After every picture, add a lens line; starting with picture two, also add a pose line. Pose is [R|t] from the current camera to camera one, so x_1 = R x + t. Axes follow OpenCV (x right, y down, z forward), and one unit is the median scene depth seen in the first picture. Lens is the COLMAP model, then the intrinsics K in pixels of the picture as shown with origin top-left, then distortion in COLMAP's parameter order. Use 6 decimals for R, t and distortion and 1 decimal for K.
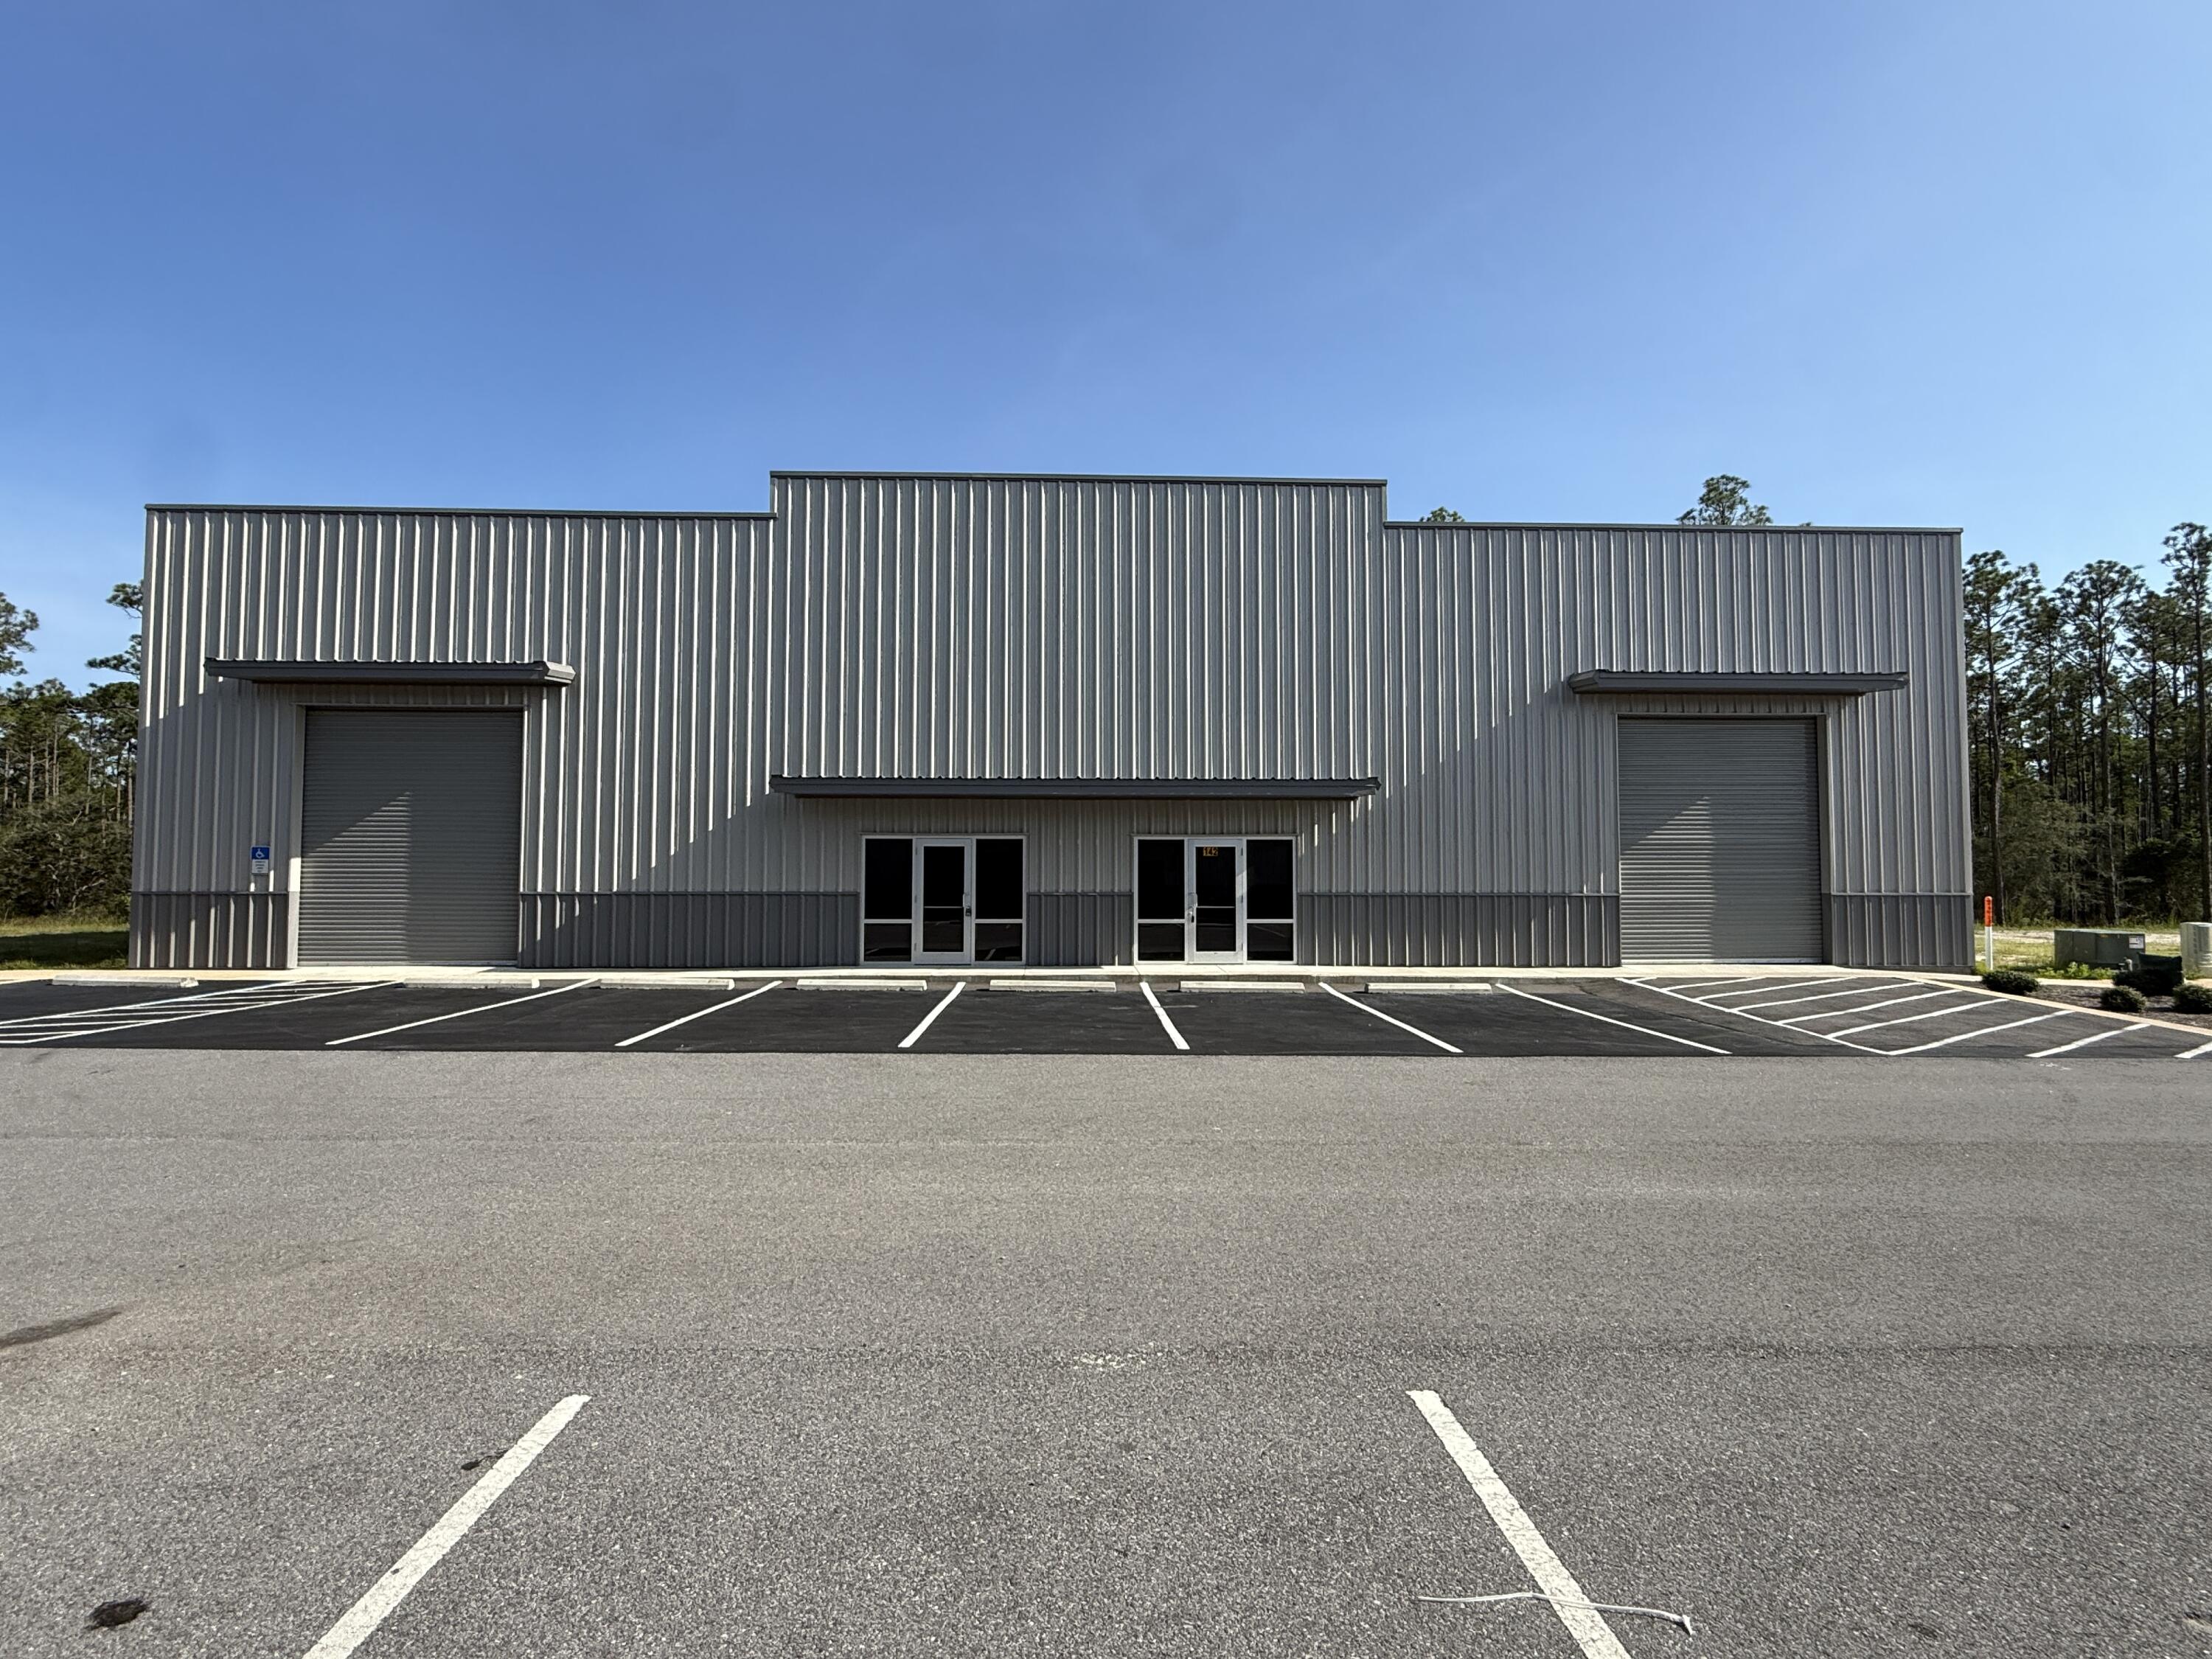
lens RADIAL K [[1095.8, 0, 1105.0], [0, 1095.8, 821.7], [0, 0, 1]] dist [0.003247, 0.001722]
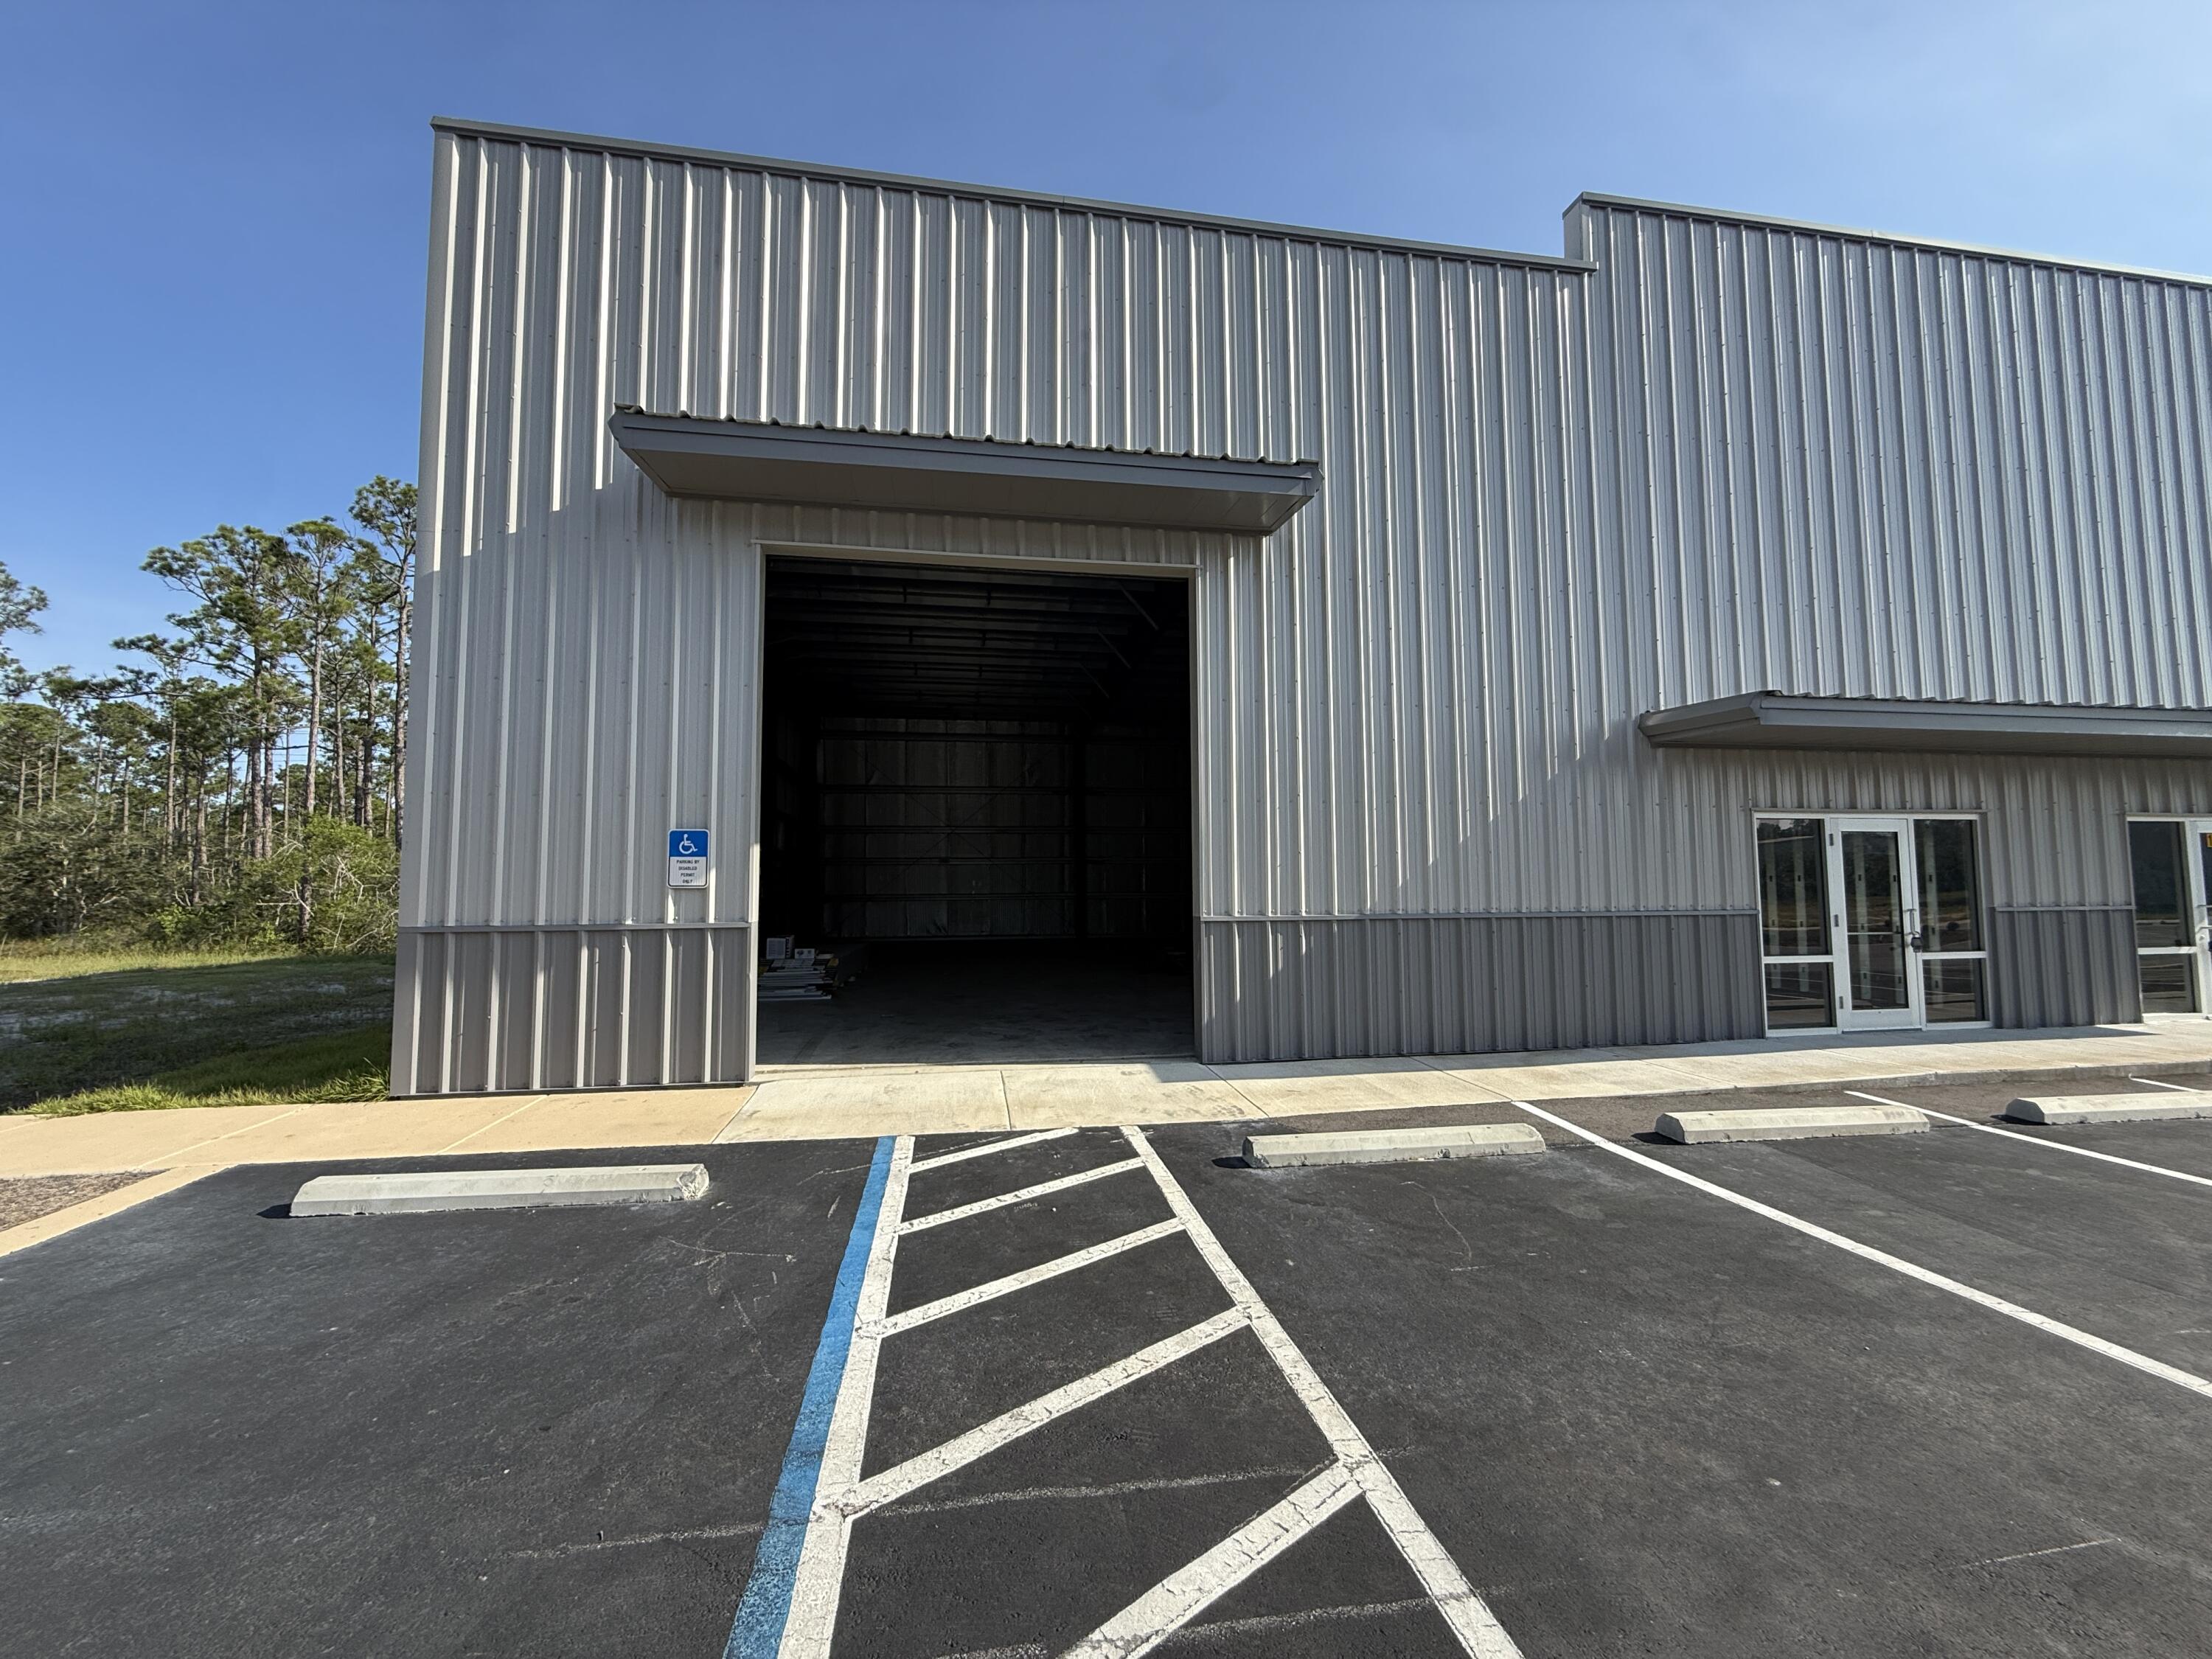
lens RADIAL K [[877.9, 0, 1099.3], [0, 877.9, 825.5], [0, 0, 1]] dist [-0.001878, -0.001096]
pose [[0.992203, 0.000806, 0.124628, -0.617265], [0.001515, 0.999827, -0.018530, 0.027130], [-0.124621, 0.018575, 0.992030, 0.578377]]
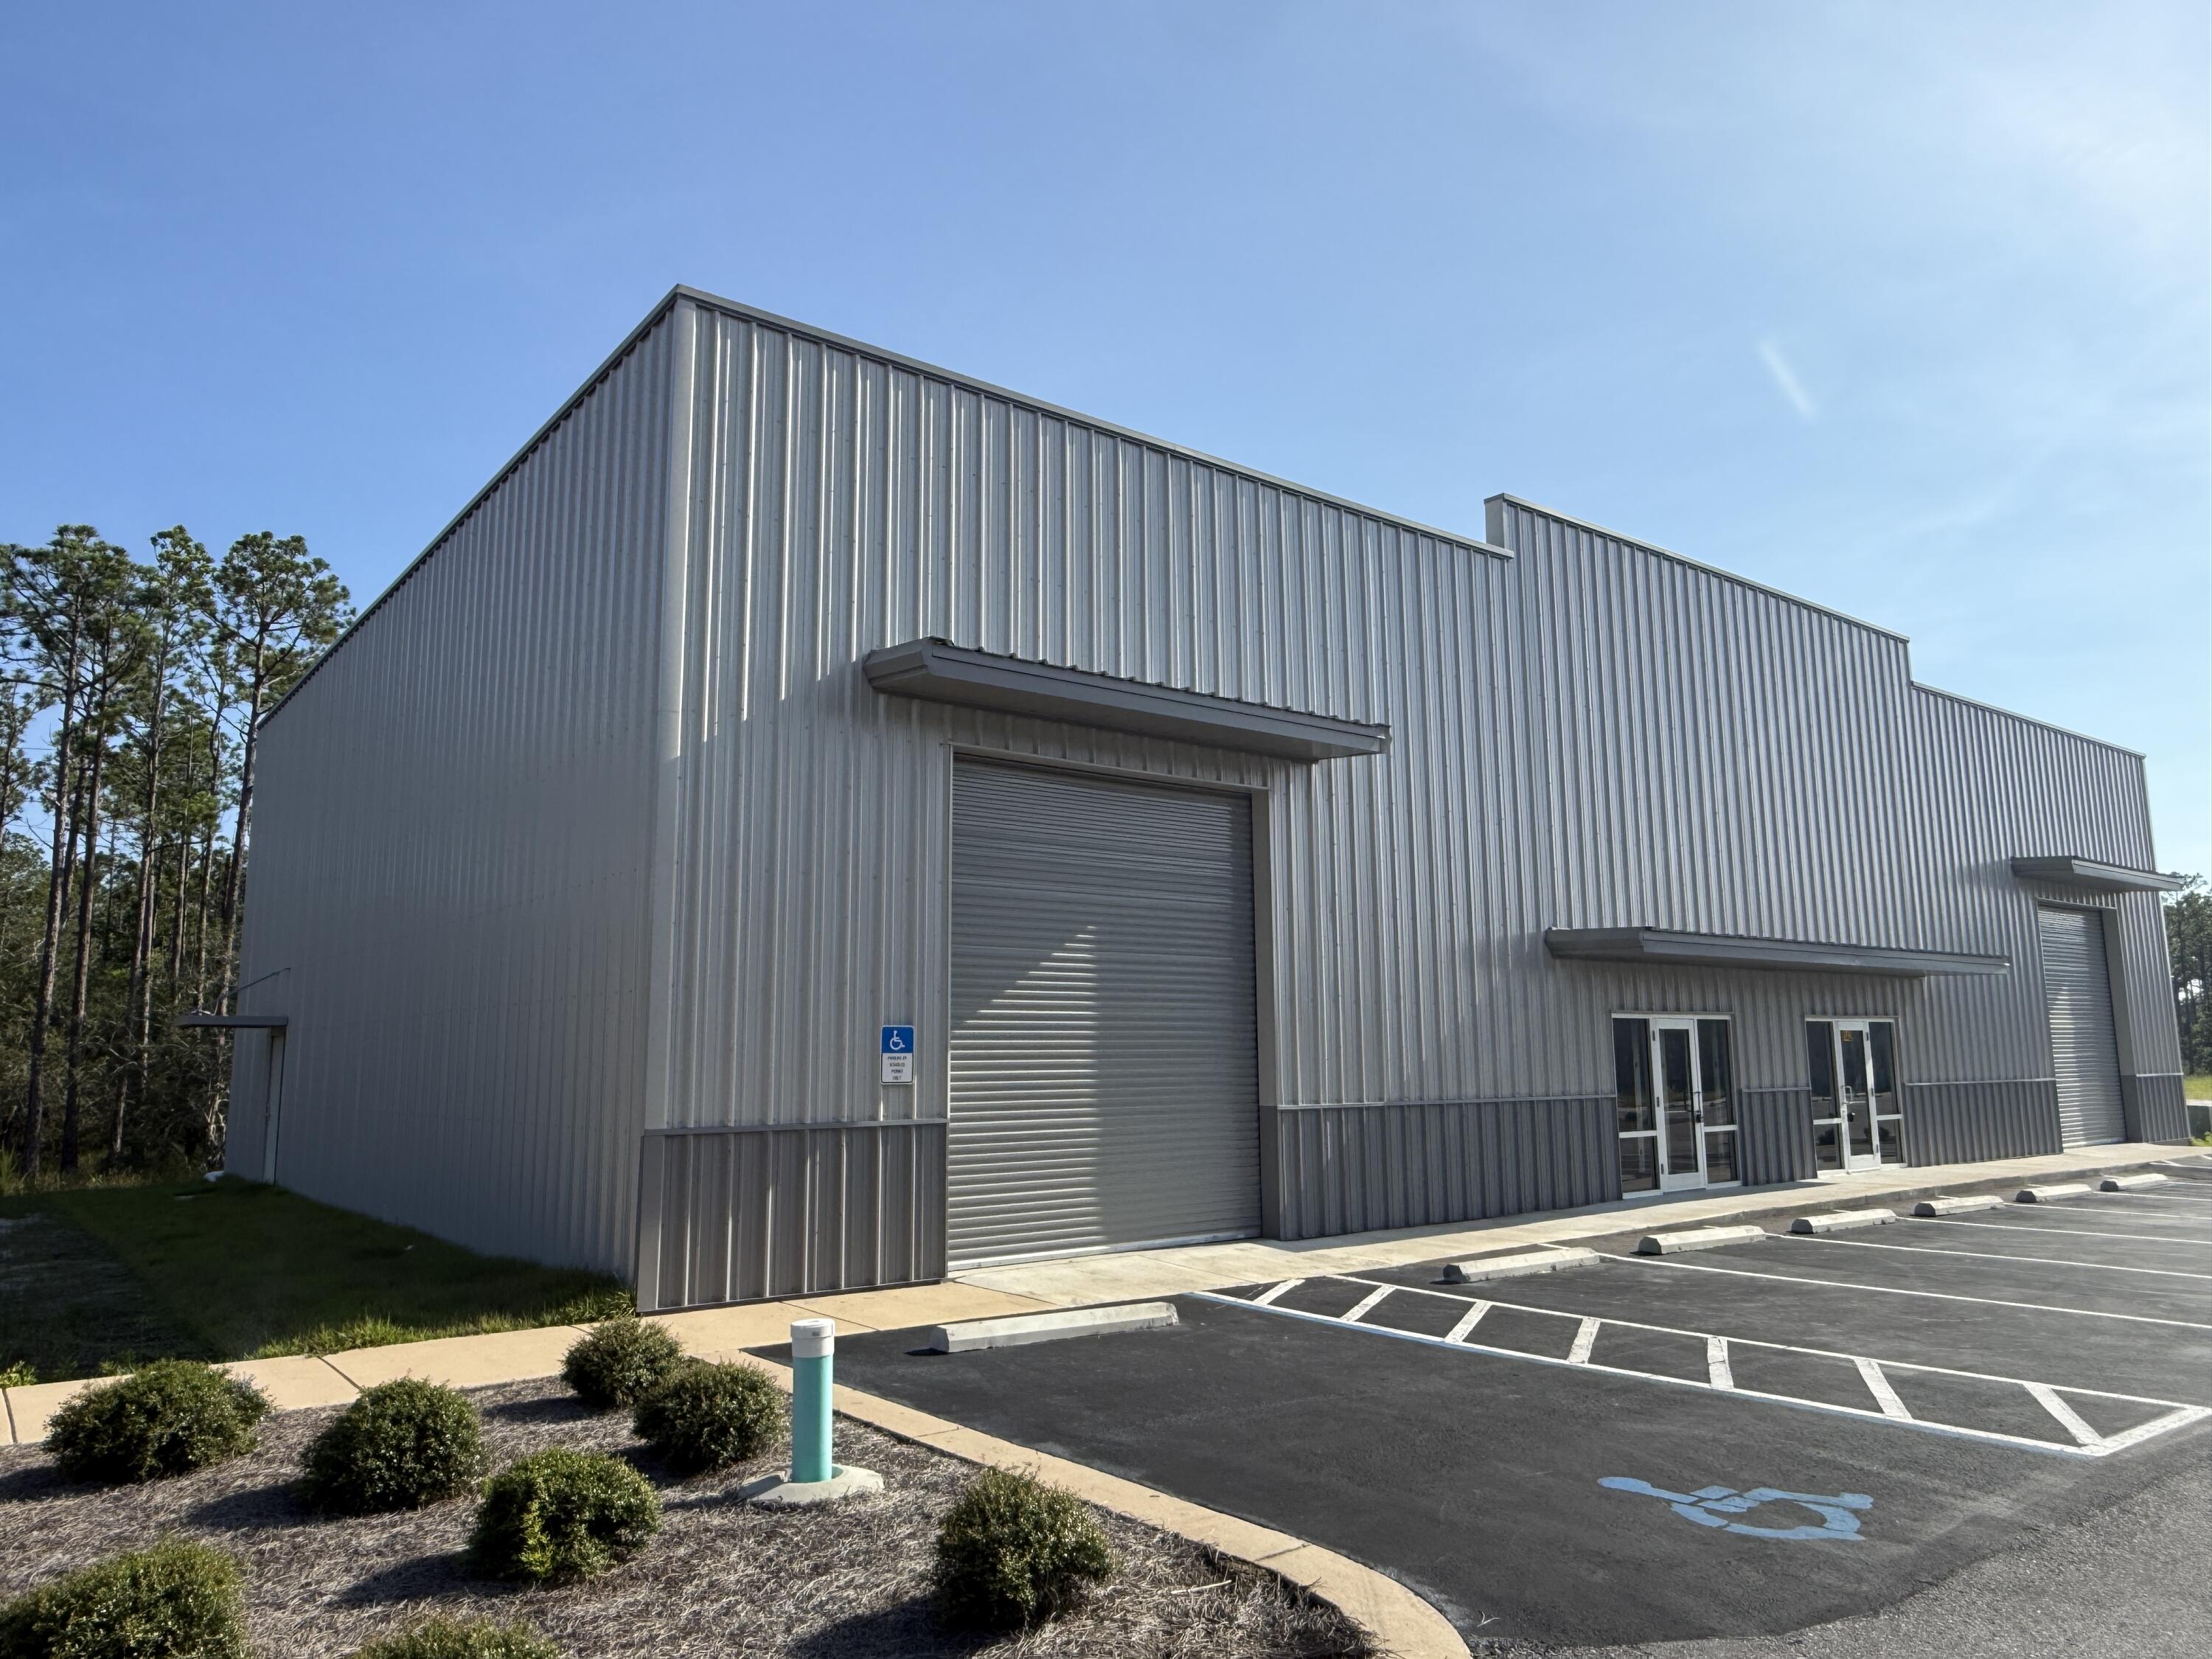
lens RADIAL K [[1458.3, 0, 1106.0], [0, 1458.3, 829.5], [0, 0, 1]] dist [-0.010786, -0.002251]
pose [[0.817538, 0.081299, 0.570107, -1.029078], [-0.016816, 0.992933, -0.117481, 0.010241], [-0.575629, 0.086459, 0.813127, 0.407025]]
